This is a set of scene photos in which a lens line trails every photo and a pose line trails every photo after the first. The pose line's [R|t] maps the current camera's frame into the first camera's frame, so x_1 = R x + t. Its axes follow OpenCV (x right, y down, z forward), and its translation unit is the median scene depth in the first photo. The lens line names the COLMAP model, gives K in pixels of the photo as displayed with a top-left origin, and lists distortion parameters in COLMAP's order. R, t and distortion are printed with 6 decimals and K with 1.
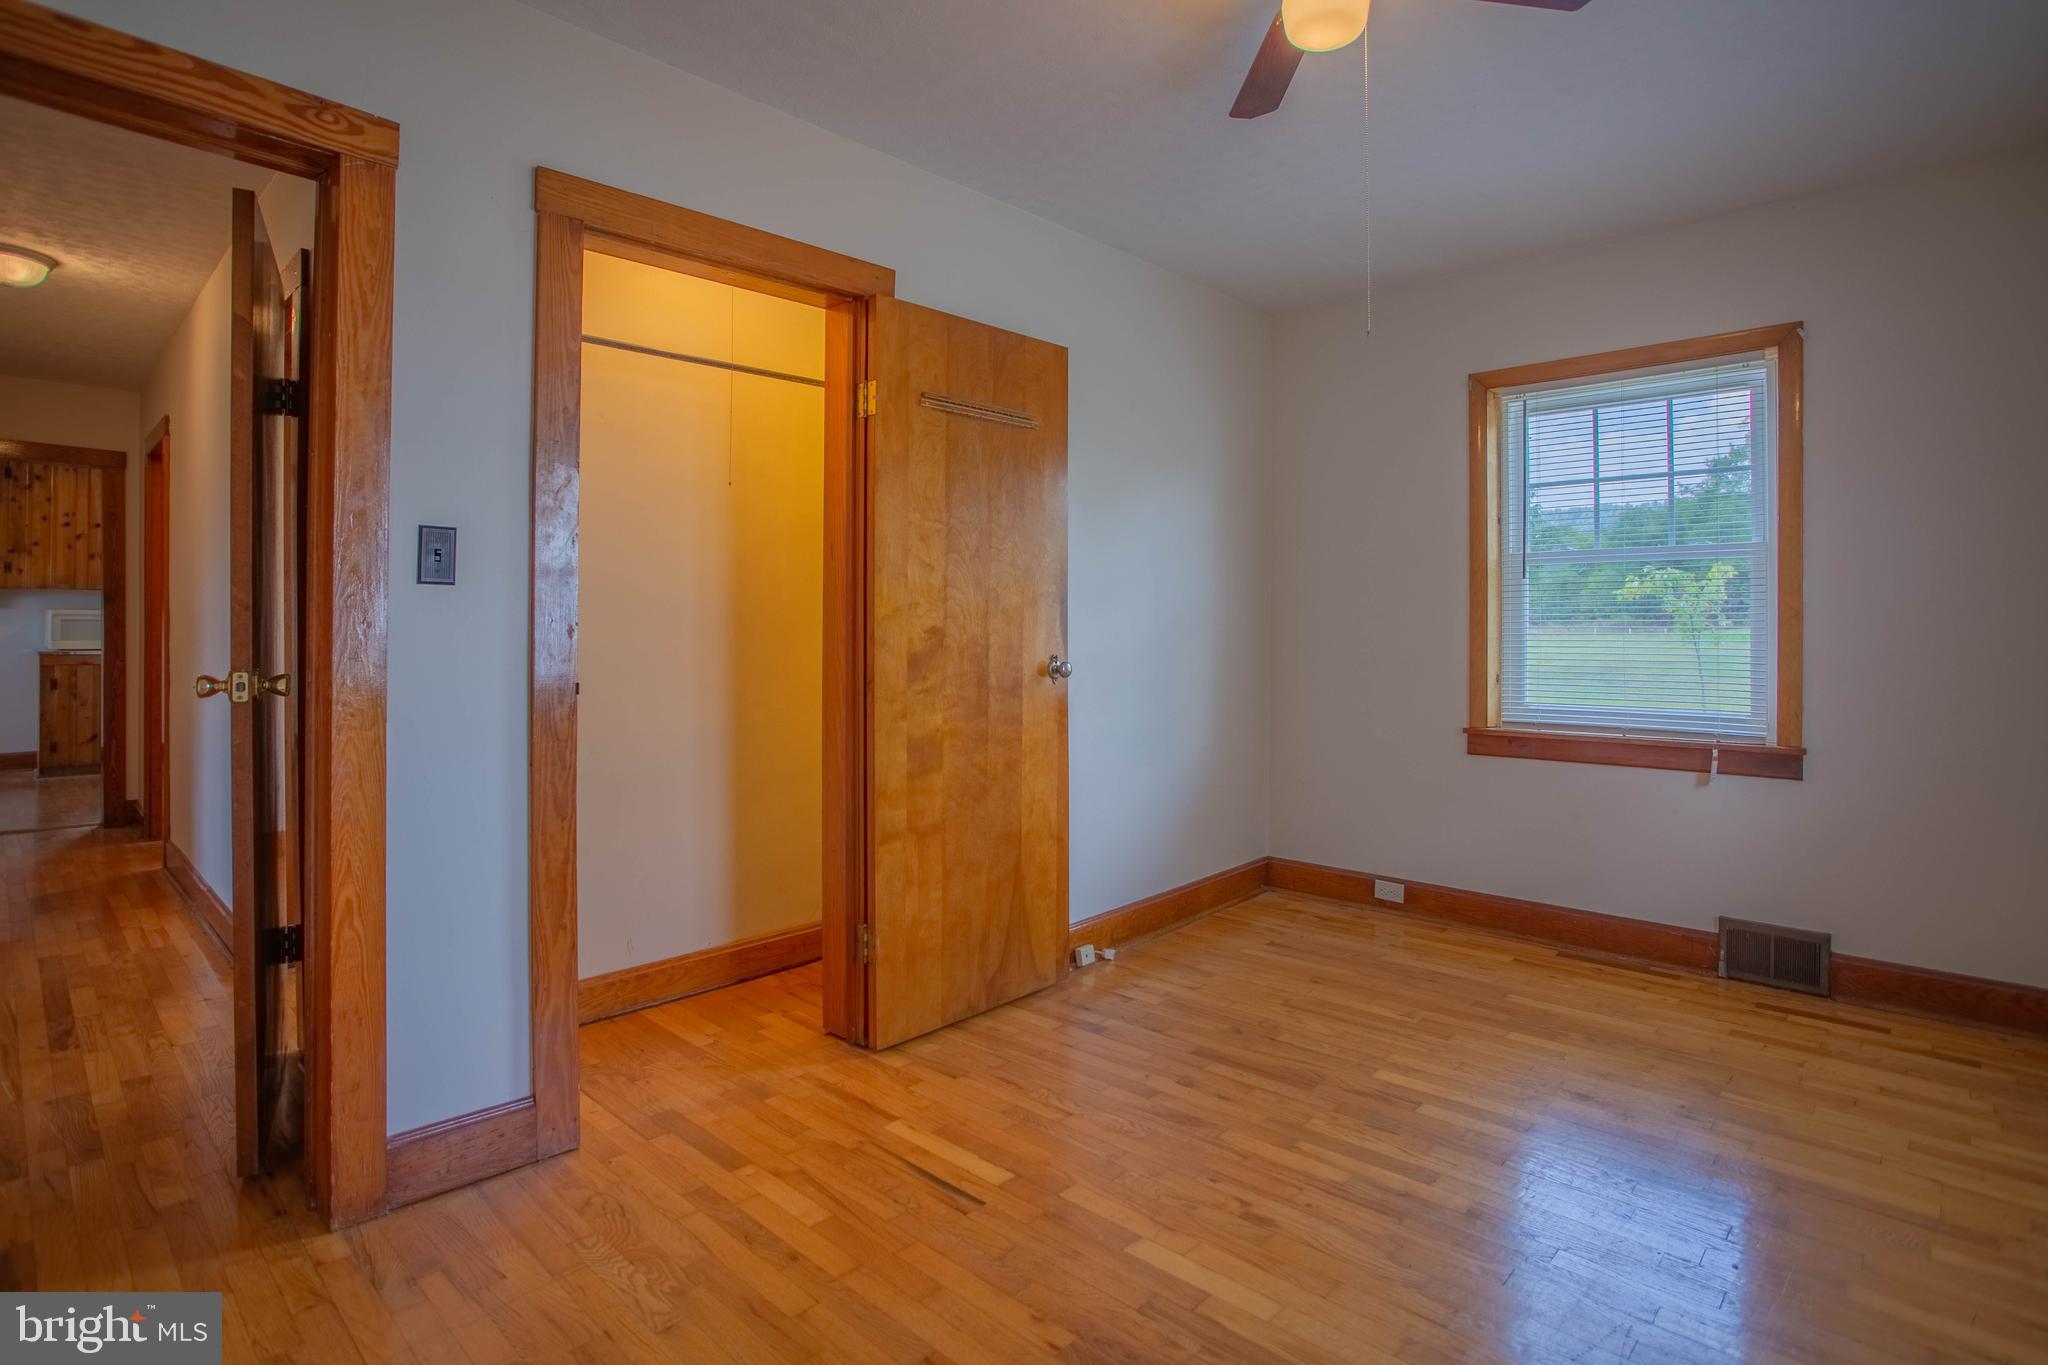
lens RADIAL K [[1037.8, 0, 1024.3], [0, 1037.8, 658.9], [0, 0, 1]] dist [-0.073727, 0.035828]
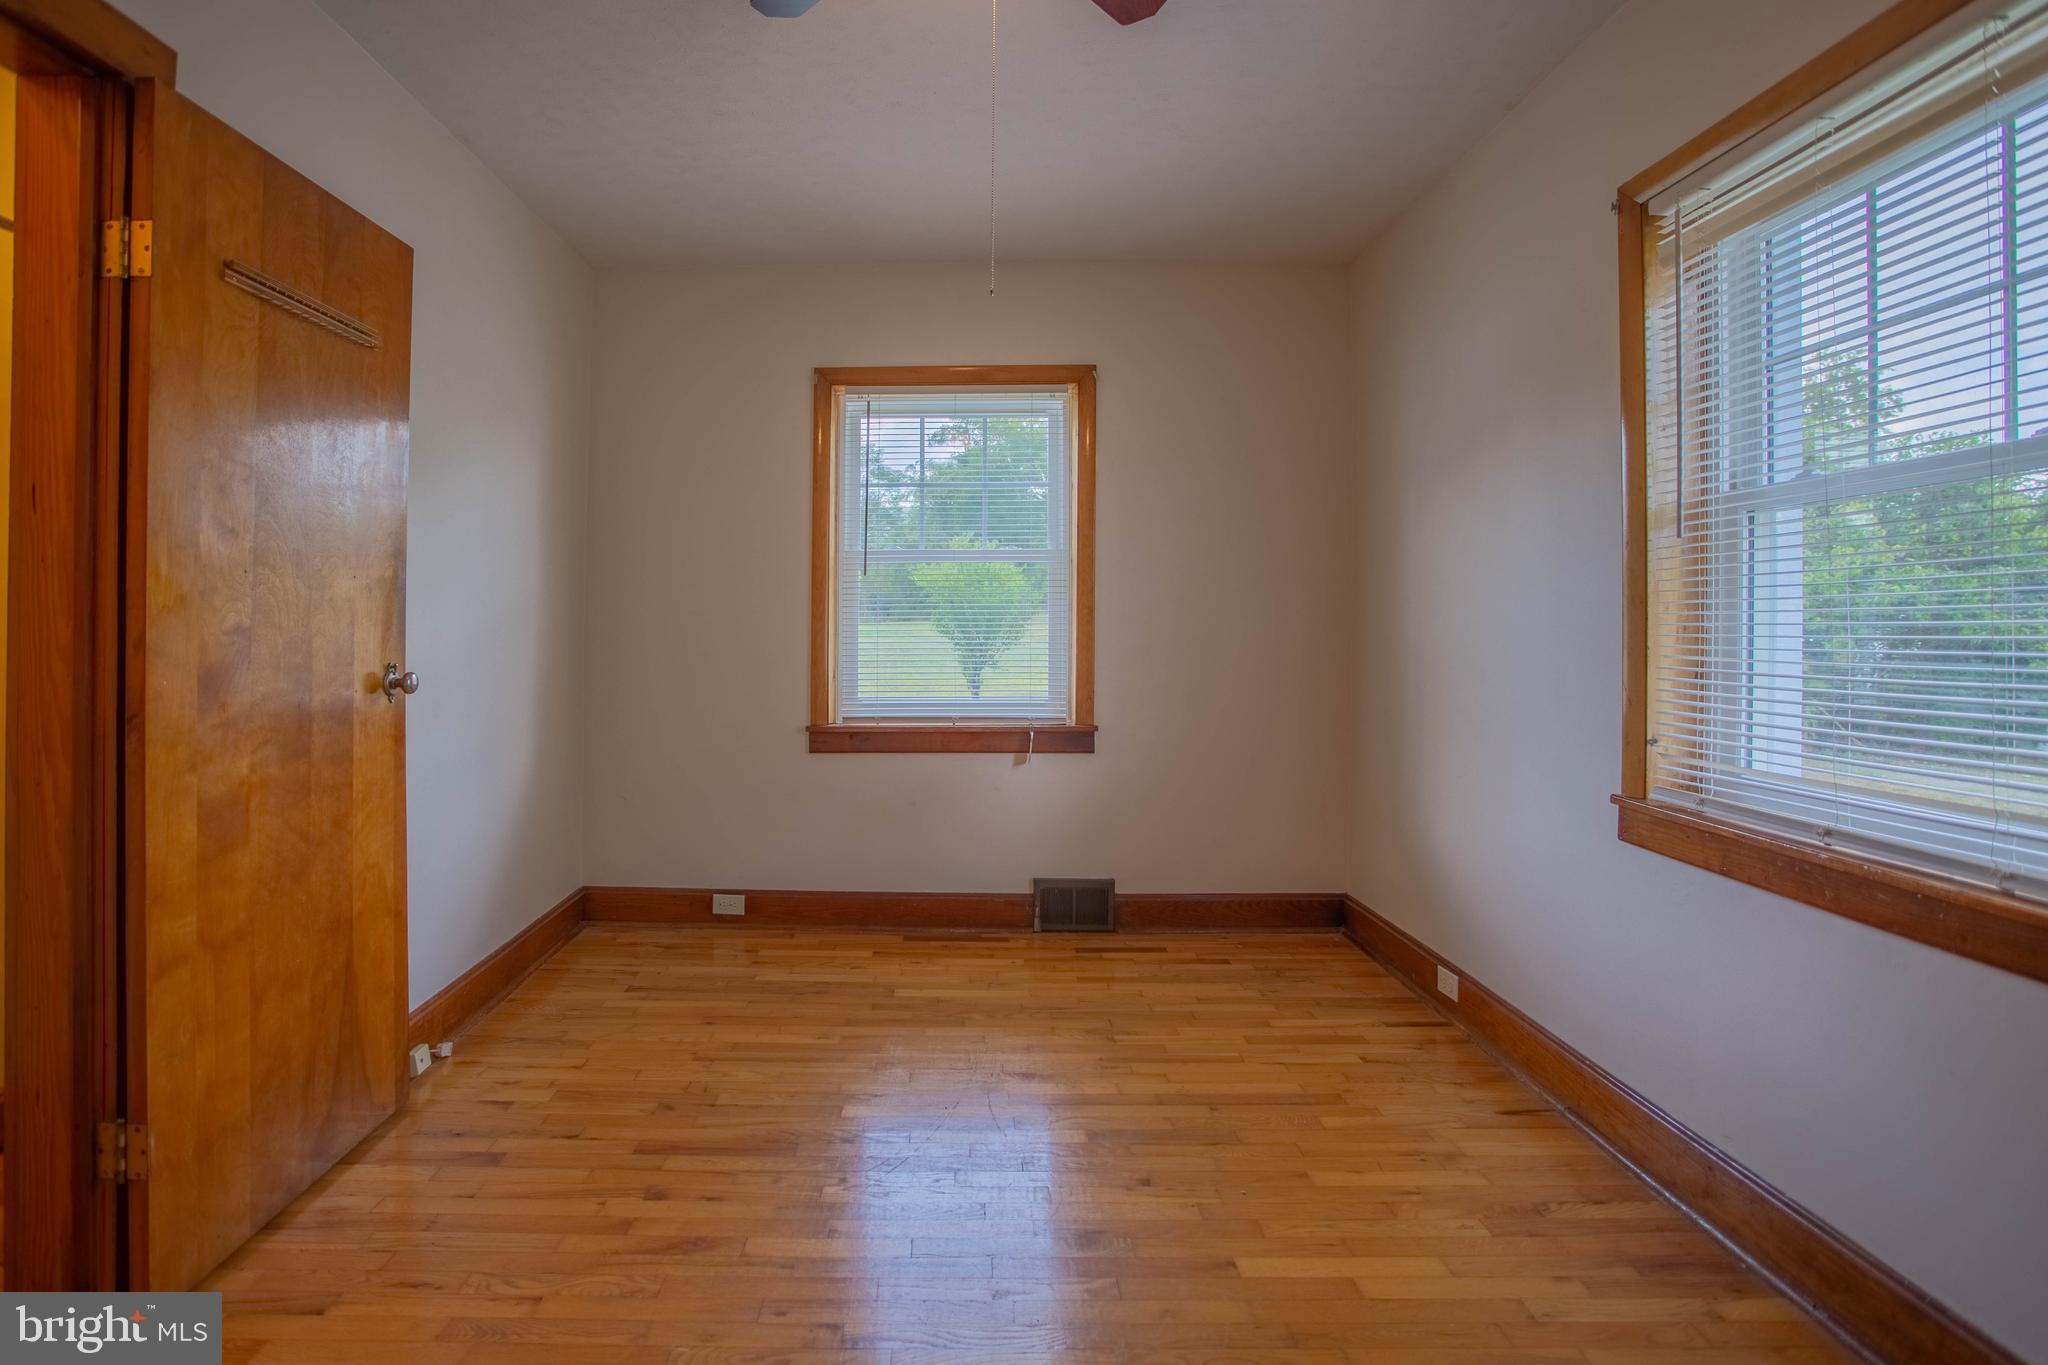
lens RADIAL K [[1045.3, 0, 1012.1], [0, 1045.3, 637.3], [0, 0, 1]] dist [-0.076022, 0.035878]
pose [[0.734928, -0.009703, 0.678075, -0.137401], [0.021809, 0.999719, -0.009332, -0.005712], [-0.677794, 0.021647, 0.734933, 0.174951]]
